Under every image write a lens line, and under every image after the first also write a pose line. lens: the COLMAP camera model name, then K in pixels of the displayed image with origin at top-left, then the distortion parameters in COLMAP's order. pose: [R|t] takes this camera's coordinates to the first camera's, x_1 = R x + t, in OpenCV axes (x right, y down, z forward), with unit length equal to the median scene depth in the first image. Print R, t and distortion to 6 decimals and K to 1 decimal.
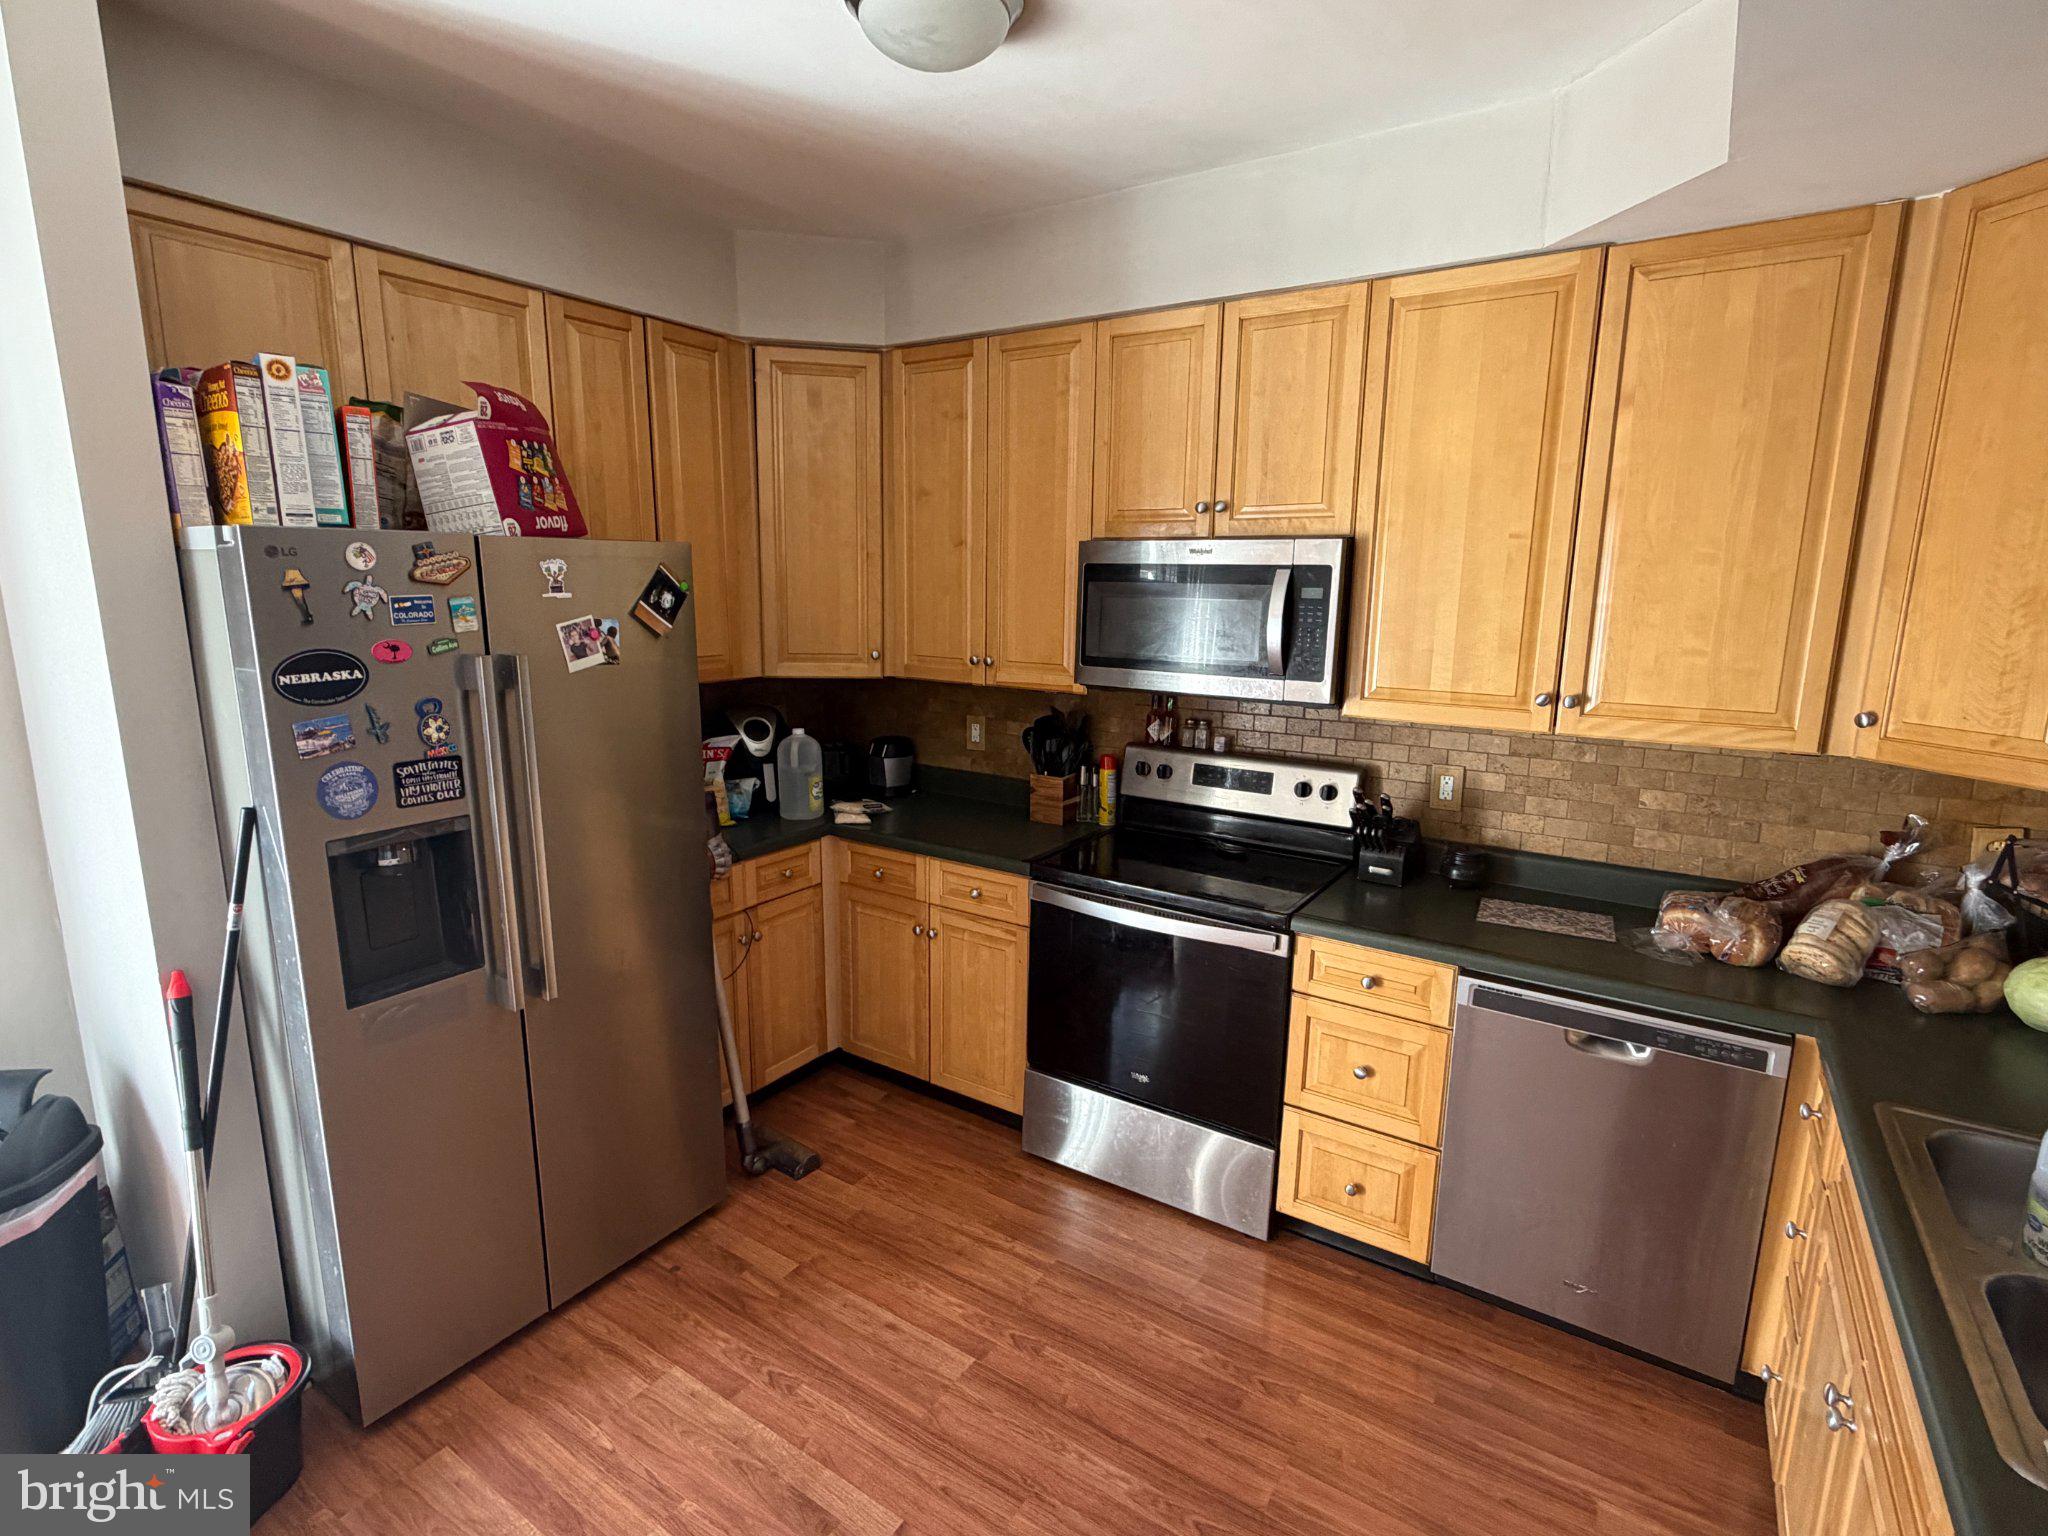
lens RADIAL K [[998.1, 0, 1015.6], [0, 998.1, 766.3], [0, 0, 1]] dist [-0.004975, 0.000827]
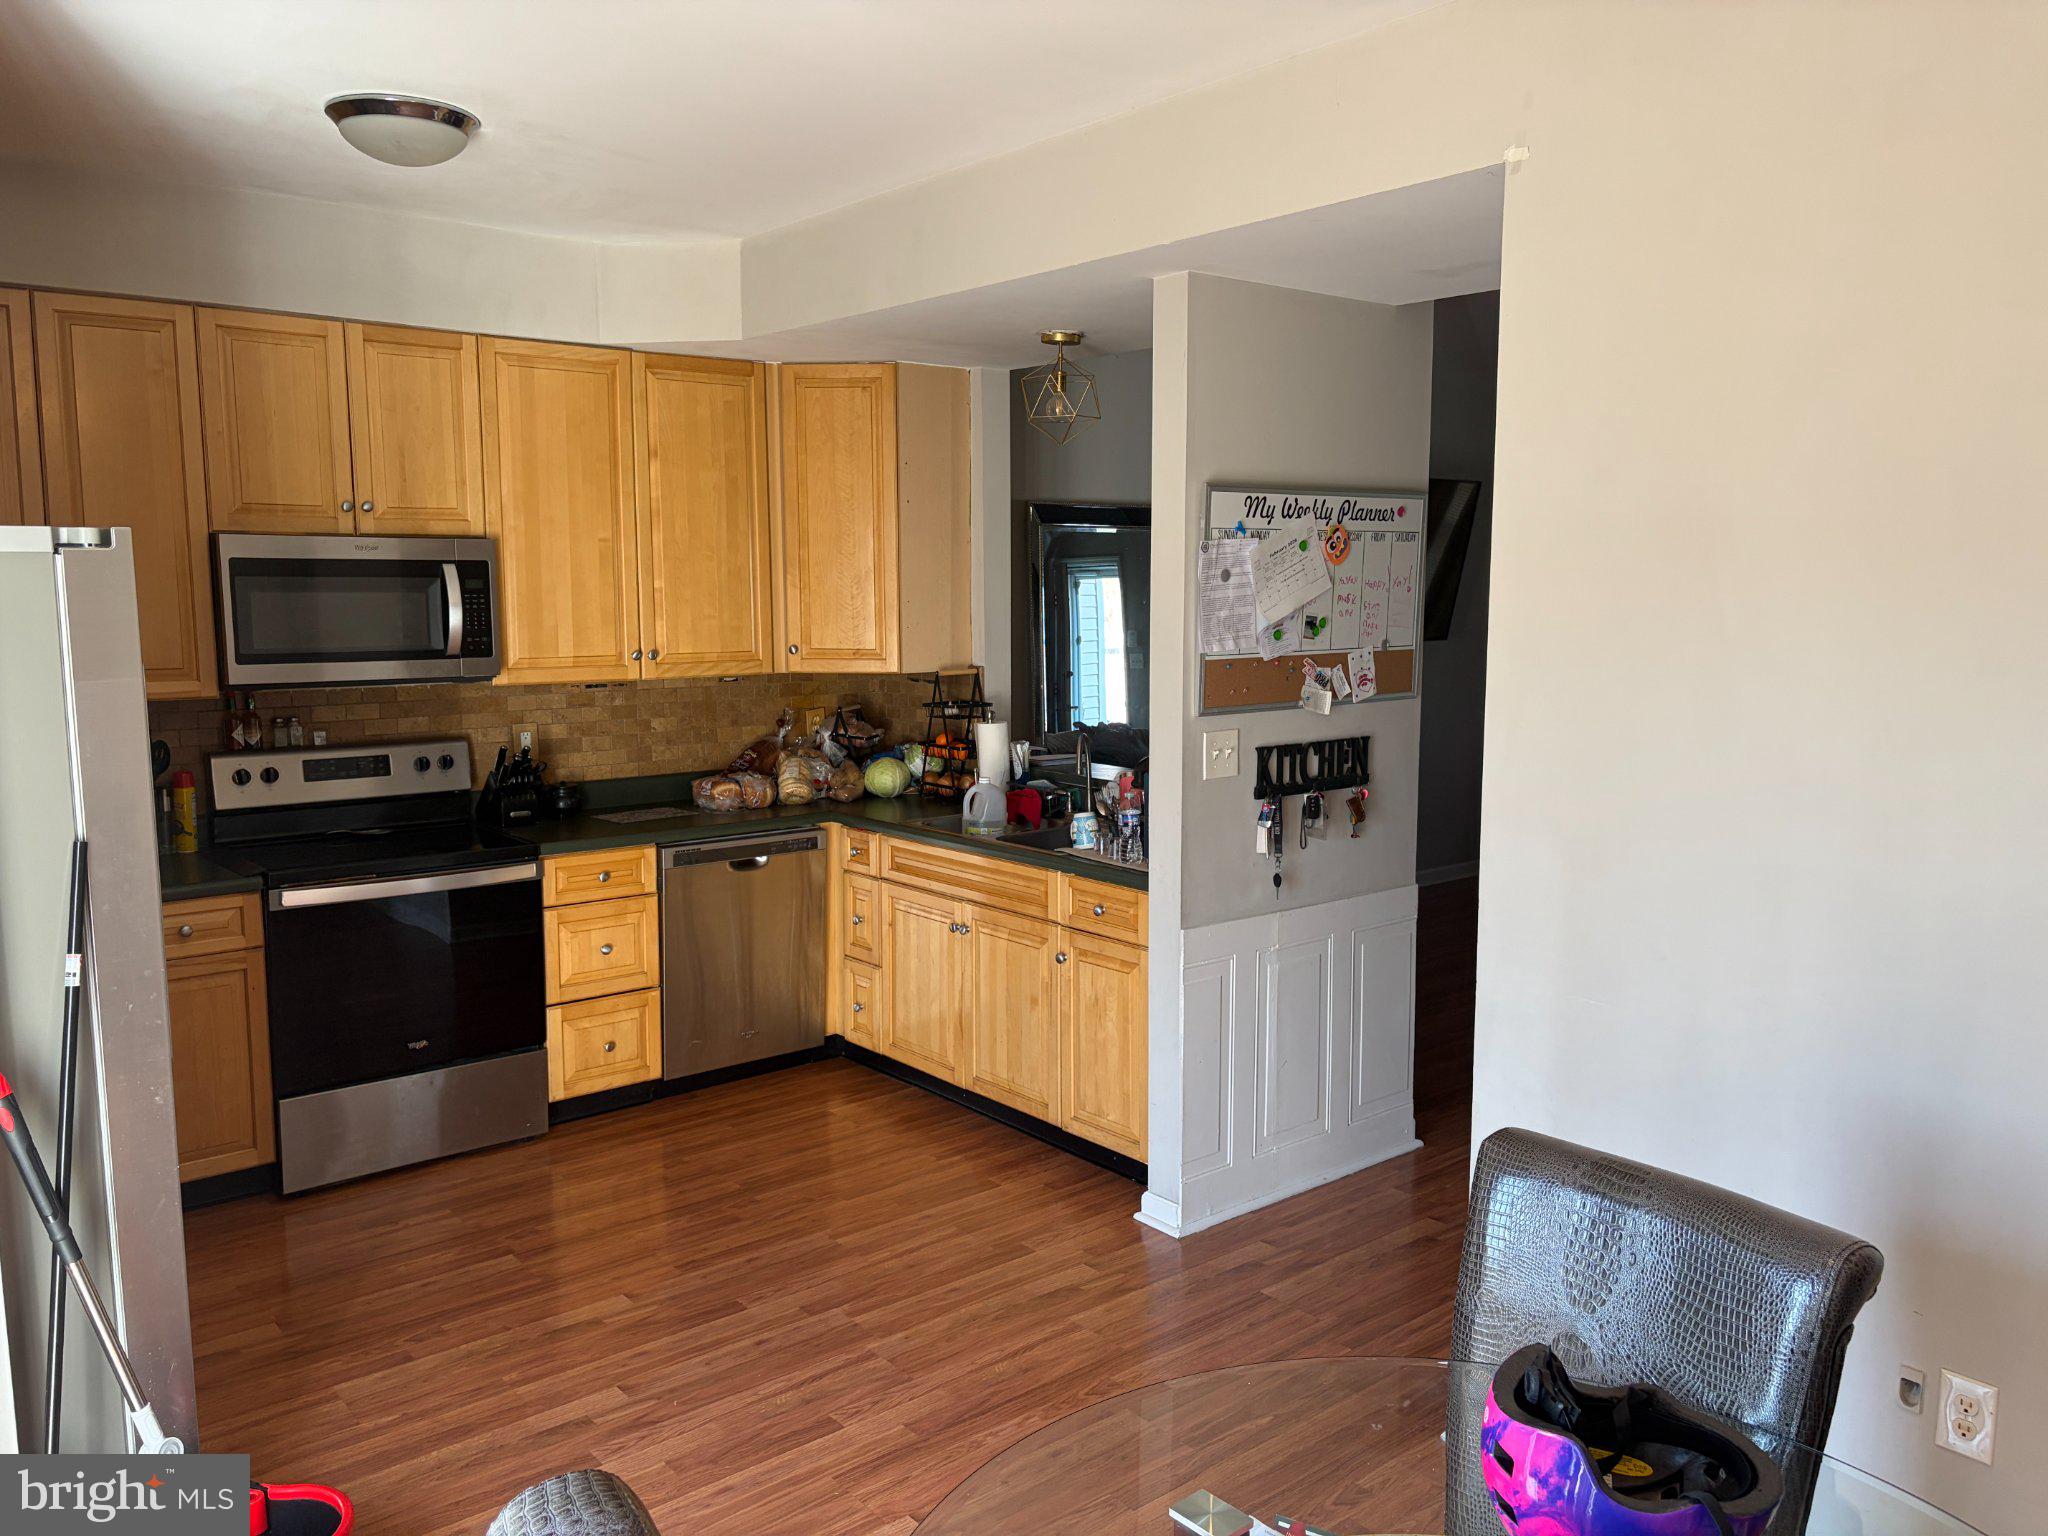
lens RADIAL K [[1547.7, 0, 1036.7], [0, 1547.7, 773.2], [0, 0, 1]] dist [0.048346, -0.054383]
pose [[0.286512, -0.132980, 0.948803, -1.440354], [0.180675, 0.980051, 0.082800, 0.016886], [-0.940887, 0.147702, 0.304822, -0.183570]]
